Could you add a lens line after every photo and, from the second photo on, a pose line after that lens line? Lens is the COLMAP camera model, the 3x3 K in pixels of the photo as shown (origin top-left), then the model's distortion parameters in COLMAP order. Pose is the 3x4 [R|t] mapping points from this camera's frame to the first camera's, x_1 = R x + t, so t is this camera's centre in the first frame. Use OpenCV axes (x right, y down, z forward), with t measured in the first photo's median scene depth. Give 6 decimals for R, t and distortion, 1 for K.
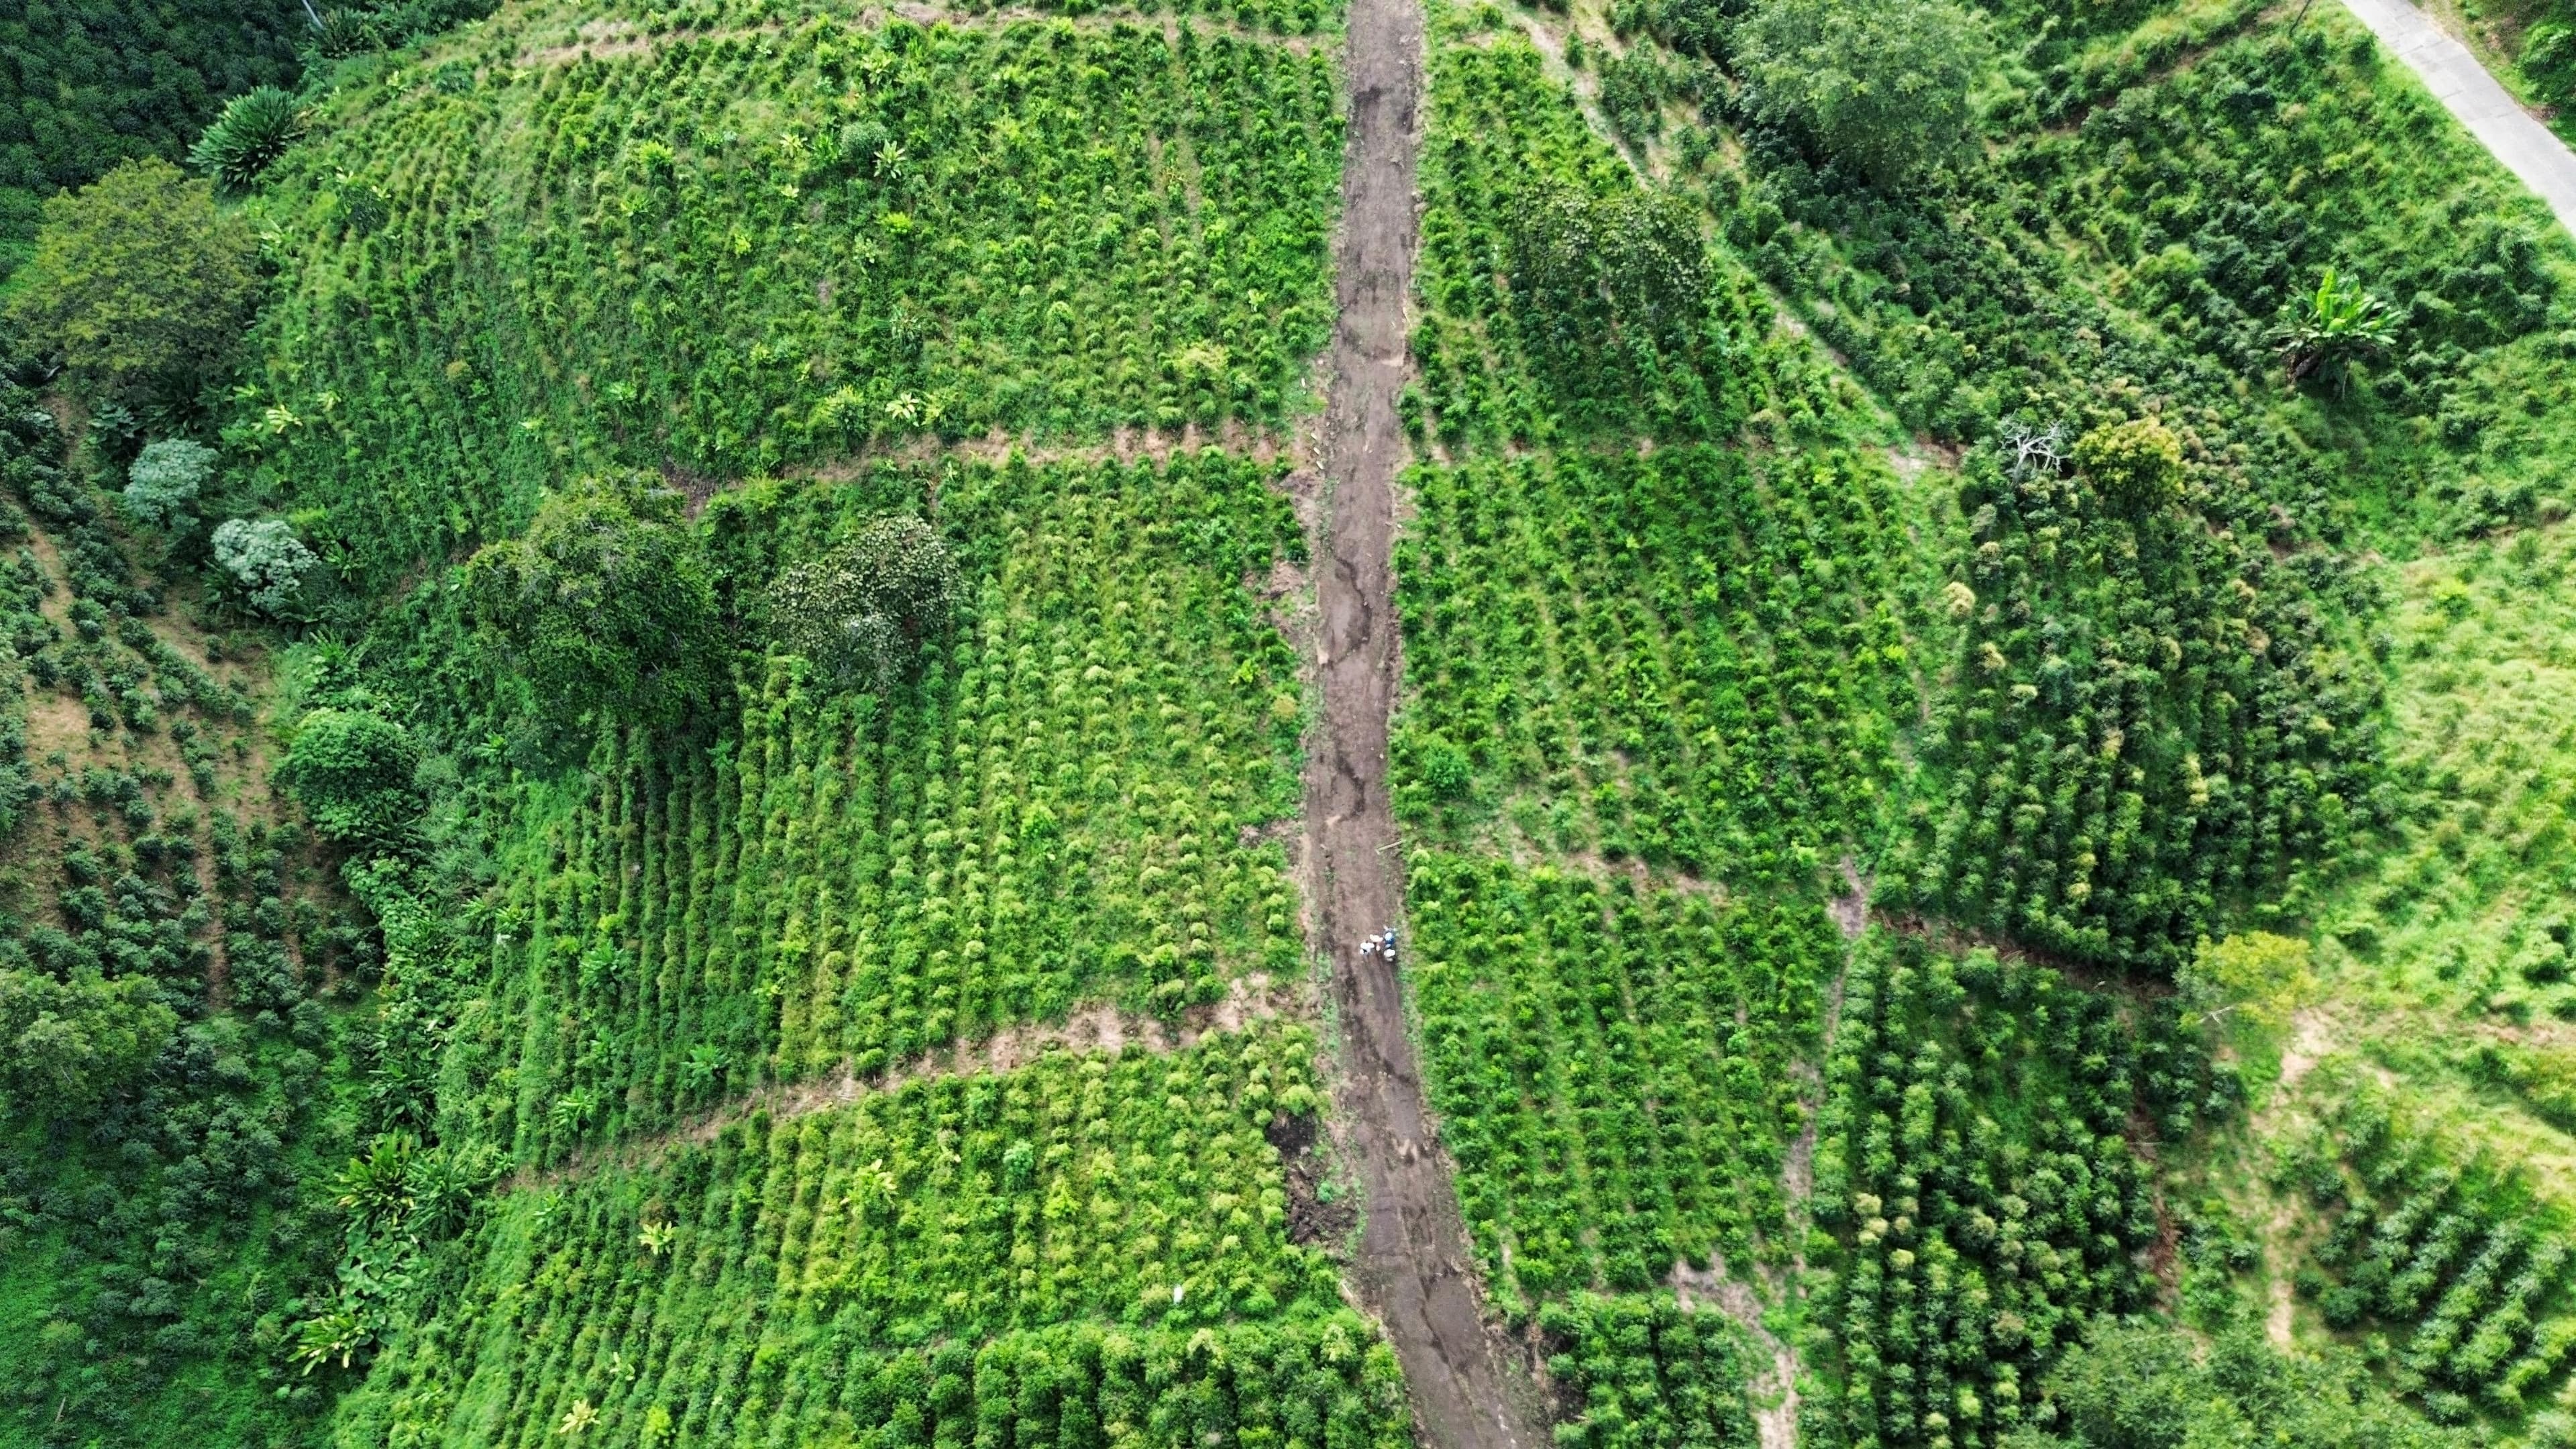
lens RADIAL K [[1840.1, 0, 1289.2], [0, 1840.1, 731.2], [0, 0, 1]] dist [0.070446, -0.065250]
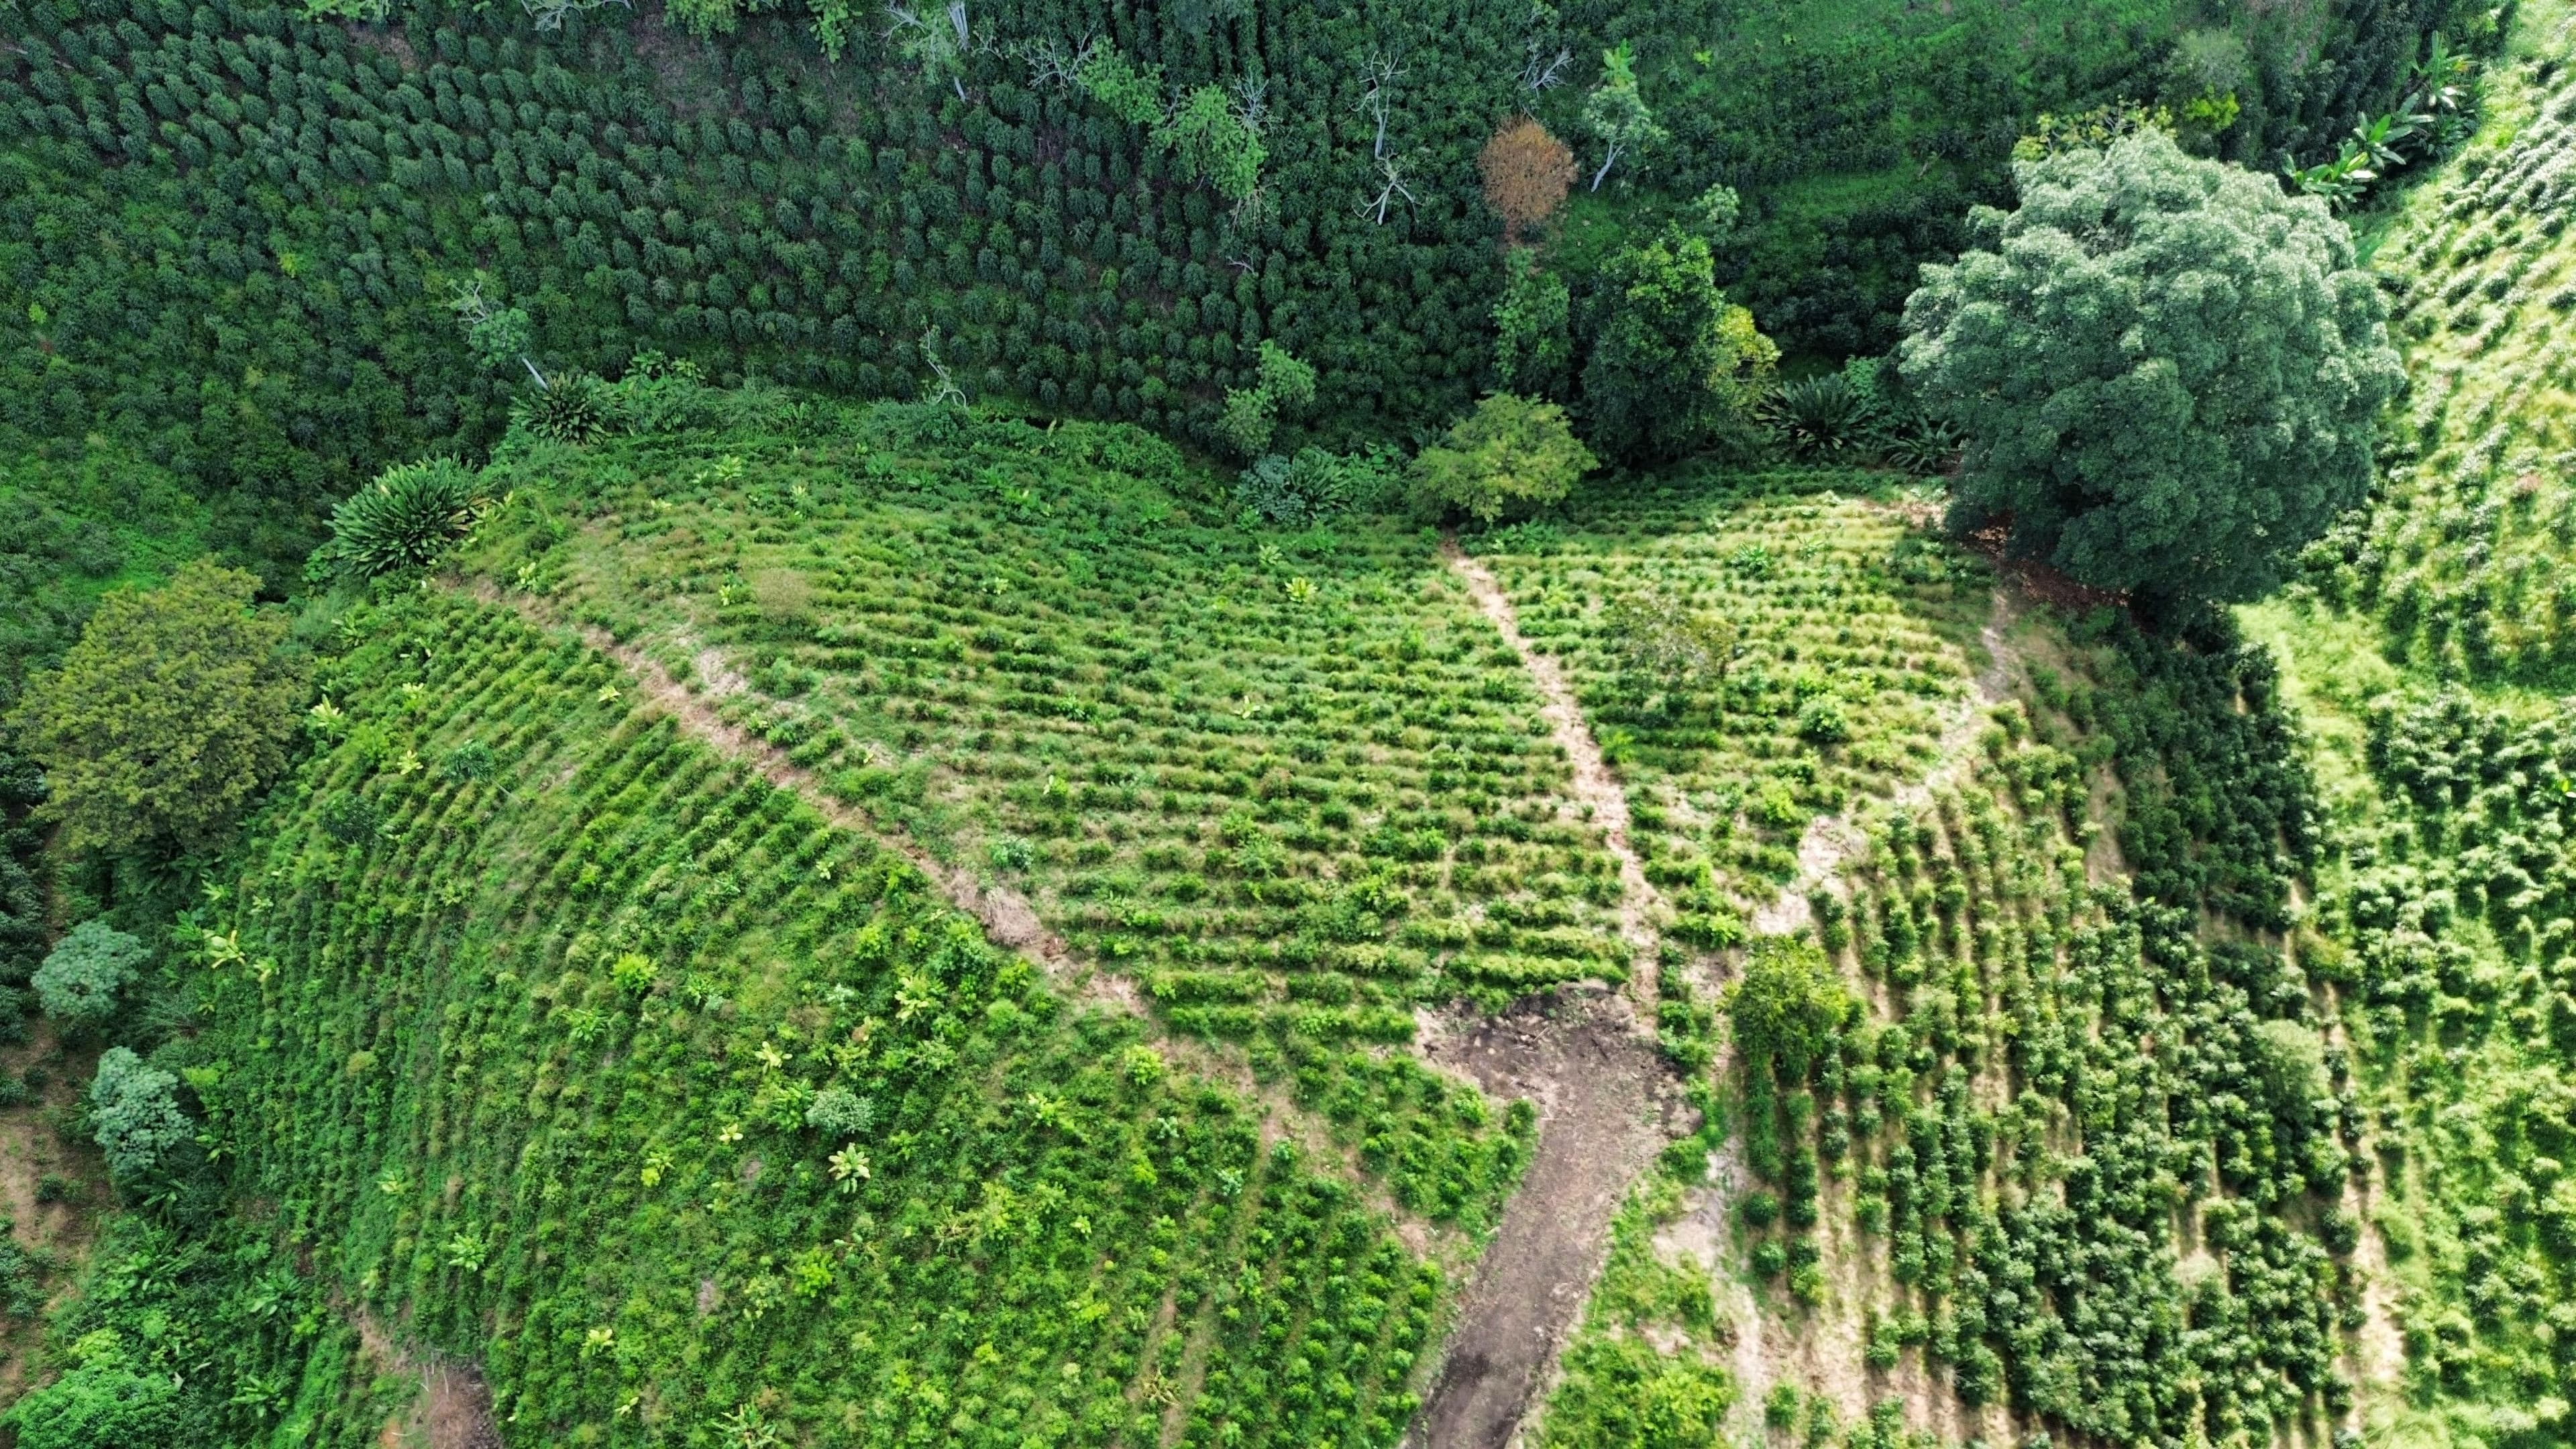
lens RADIAL K [[1840.1, 0, 1293.1], [0, 1840.1, 697.2], [0, 0, 1]] dist [0.070446, -0.065250]
pose [[0.898196, 0.408016, -0.163605, -0.006865], [-0.398061, 0.912822, 0.091128, -0.607508], [0.186524, -0.016726, 0.982308, 0.281316]]
